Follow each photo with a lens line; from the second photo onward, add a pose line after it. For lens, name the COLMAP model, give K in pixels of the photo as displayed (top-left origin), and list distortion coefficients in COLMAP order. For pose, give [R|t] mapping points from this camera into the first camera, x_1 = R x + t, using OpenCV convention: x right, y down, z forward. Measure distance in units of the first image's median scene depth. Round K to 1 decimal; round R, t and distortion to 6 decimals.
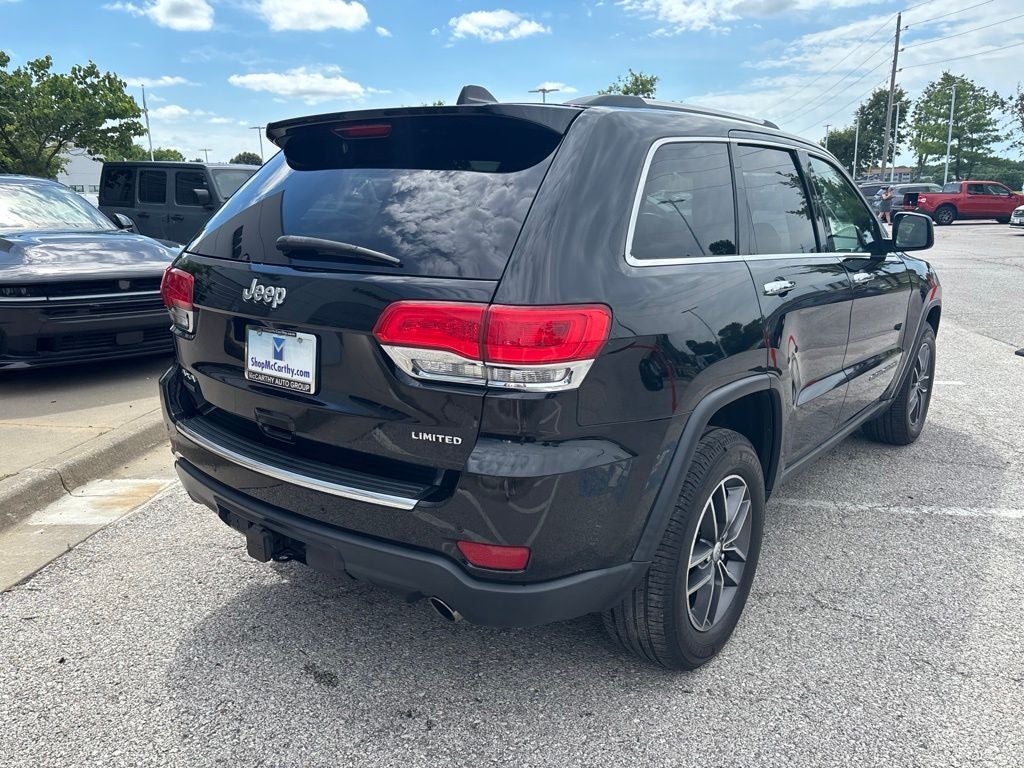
lens RADIAL K [[774.8, 0, 510.6], [0, 774.8, 381.9], [0, 0, 1]] dist [0.051079, -0.062136]
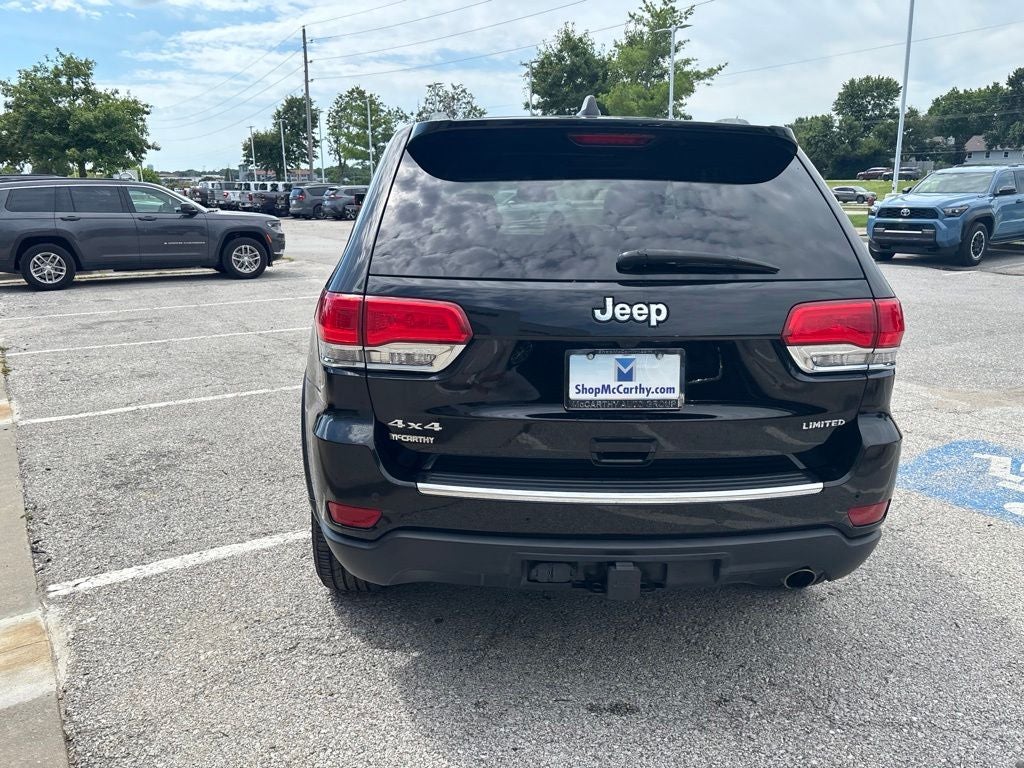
lens RADIAL K [[774.8, 0, 508.3], [0, 774.8, 374.7], [0, 0, 1]] dist [0.051079, -0.062136]
pose [[0.760630, -0.138806, 0.634173, -0.767961], [0.142888, 0.988714, 0.045026, -0.075944], [-0.633266, 0.056367, 0.771879, 0.280960]]
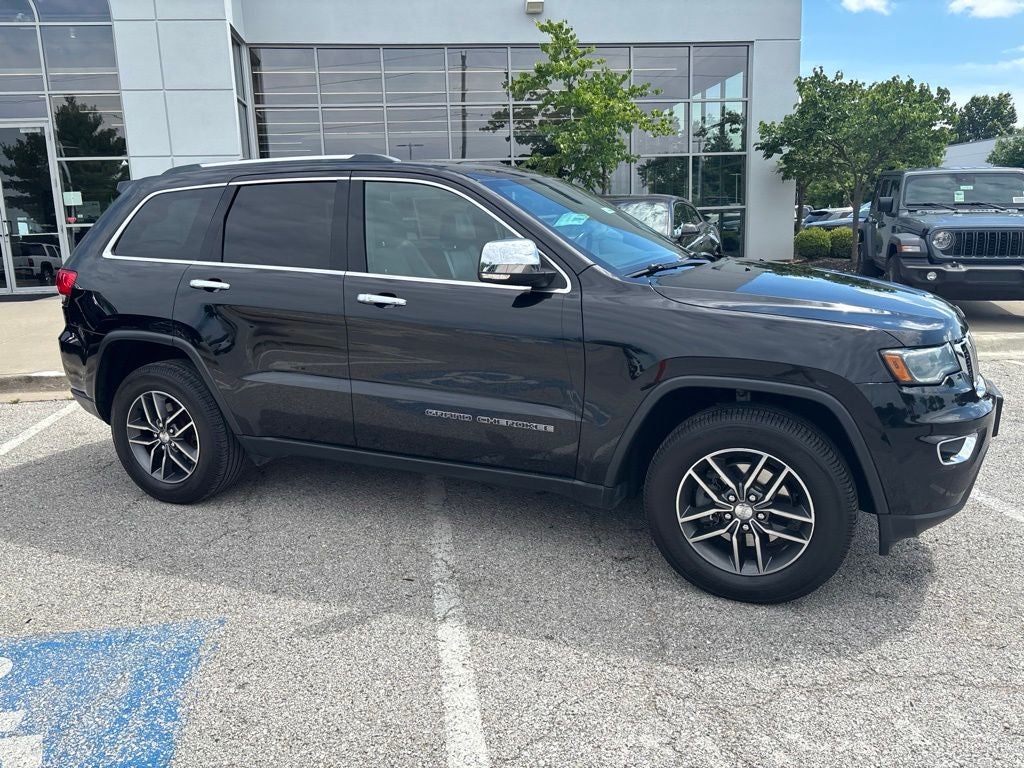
lens RADIAL K [[774.8, 0, 508.8], [0, 774.8, 374.6], [0, 0, 1]] dist [0.051079, -0.062136]
pose [[0.250846, 0.193238, -0.948544, 1.758997], [-0.202121, 0.968731, 0.143899, -0.261480], [0.946691, 0.155624, 0.282060, 1.063439]]
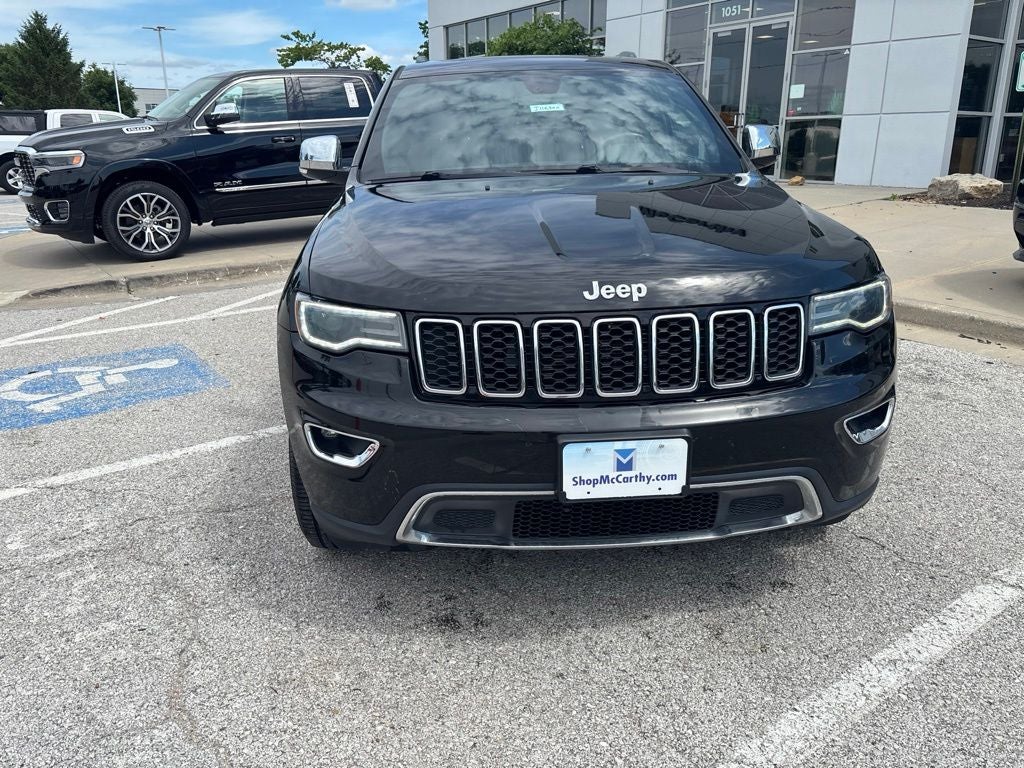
lens RADIAL K [[774.8, 0, 507.3], [0, 774.8, 382.4], [0, 0, 1]] dist [0.051079, -0.062136]
pose [[-0.751844, 0.222300, -0.620736, 1.300451], [-0.132704, 0.871165, 0.472717, -0.564804], [0.645849, 0.437783, -0.625480, 2.438589]]
